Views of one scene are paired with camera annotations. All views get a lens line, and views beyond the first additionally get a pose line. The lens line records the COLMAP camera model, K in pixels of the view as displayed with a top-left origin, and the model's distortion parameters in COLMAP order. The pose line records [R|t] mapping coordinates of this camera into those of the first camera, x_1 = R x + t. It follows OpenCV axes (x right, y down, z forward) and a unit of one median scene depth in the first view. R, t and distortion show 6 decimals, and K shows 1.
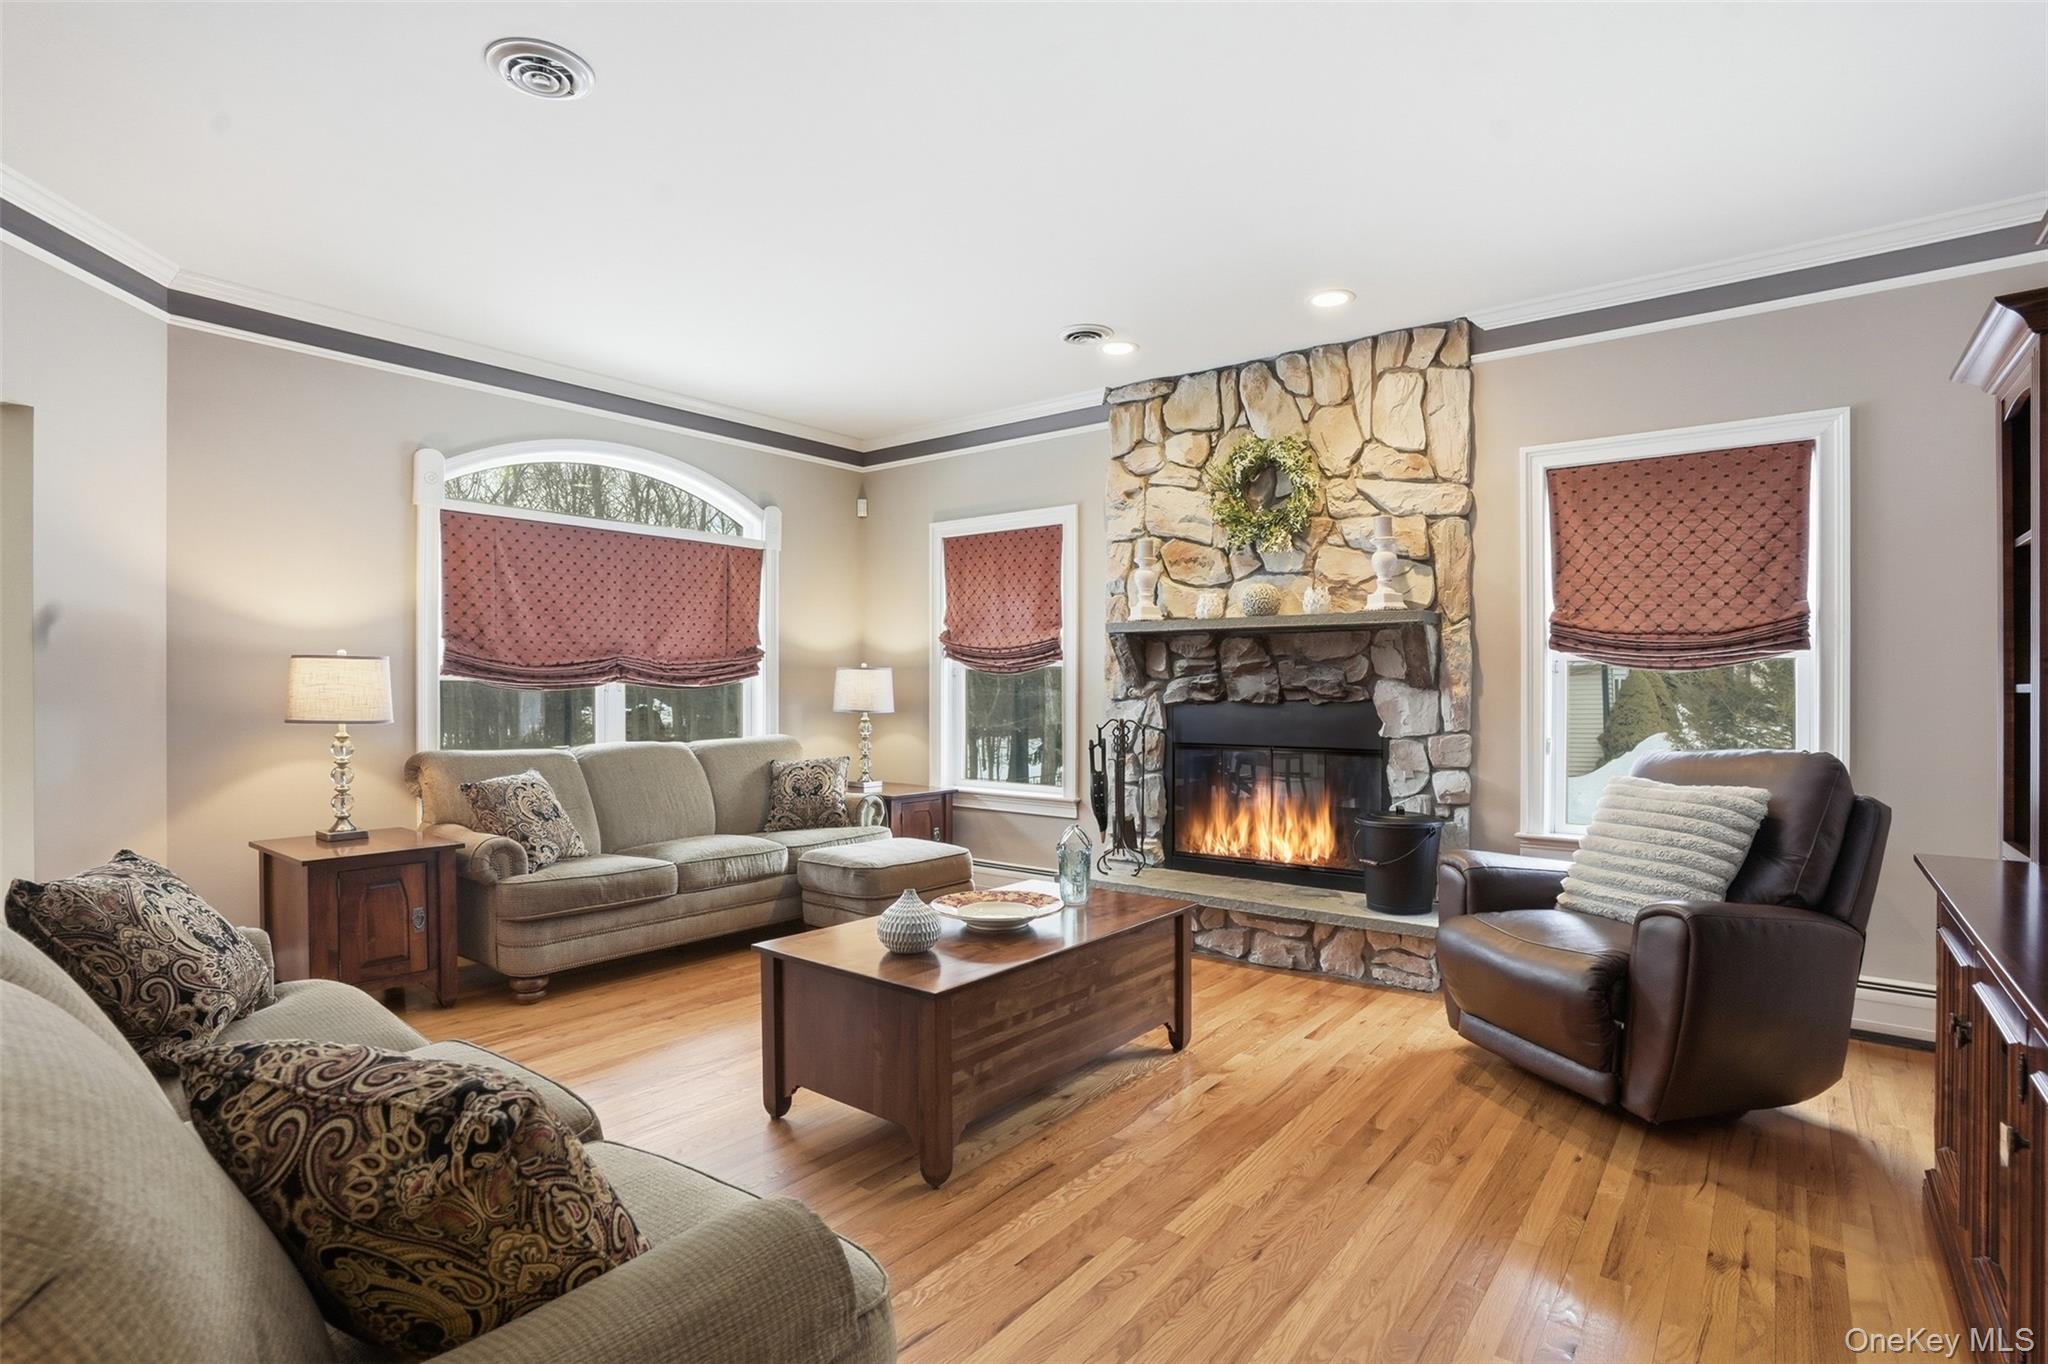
lens RADIAL K [[1037.0, 0, 1014.9], [0, 1037.0, 689.7], [0, 0, 1]] dist [-0.027999, 0.000389]
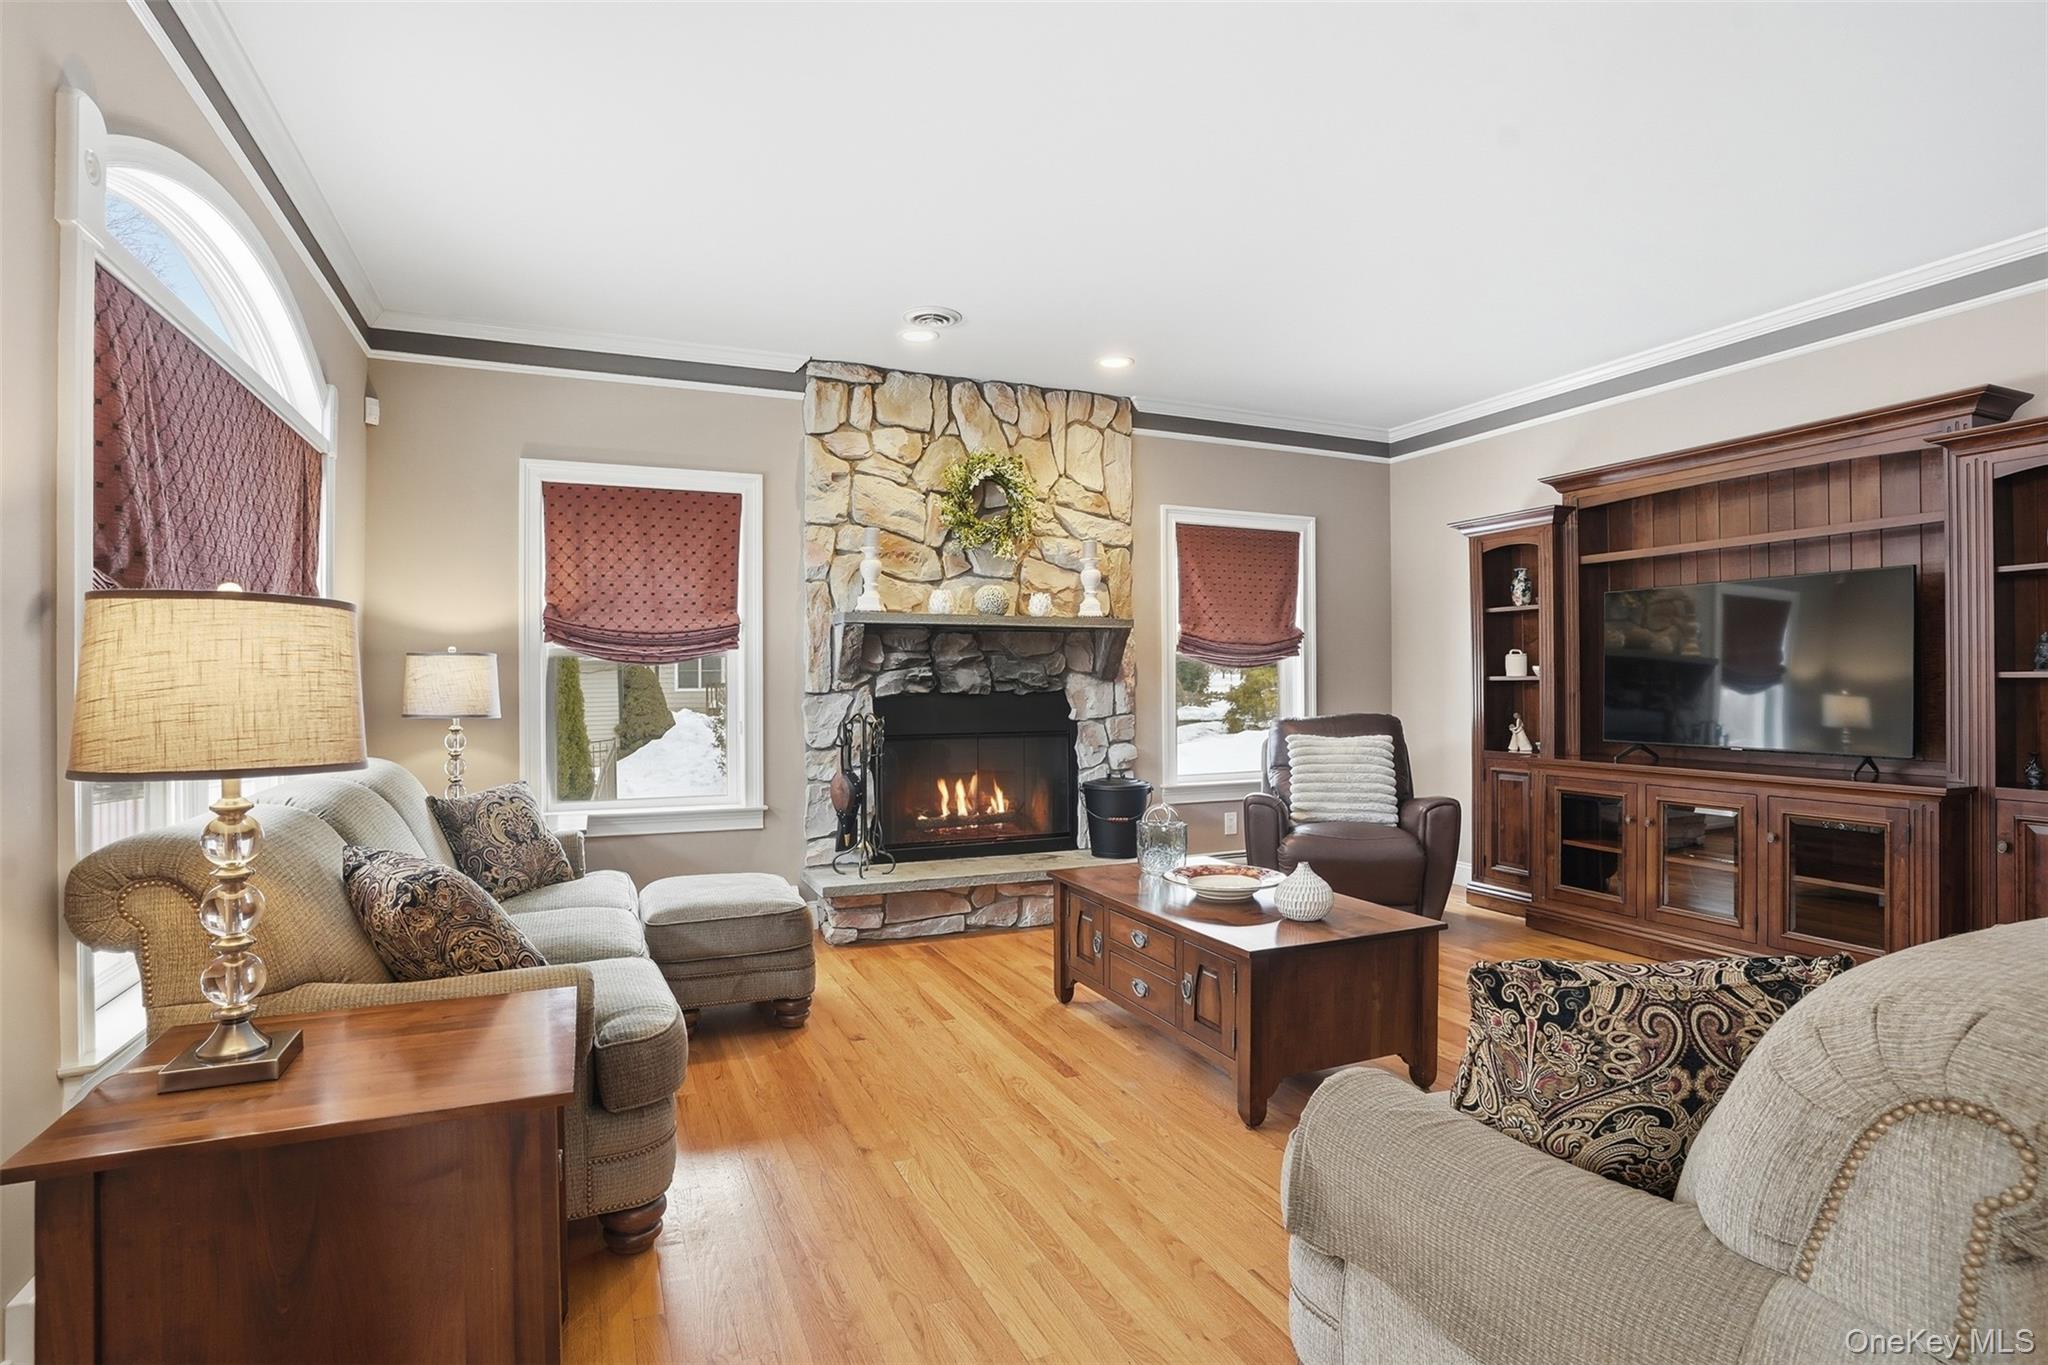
lens RADIAL K [[1037.0, 0, 1021.4], [0, 1037.0, 679.4], [0, 0, 1]] dist [-0.027999, 0.000389]
pose [[0.480122, -0.001059, 0.877201, -0.688235], [0.006536, 0.999976, -0.002370, 0.000257], [-0.877177, 0.006872, 0.480118, 0.426589]]
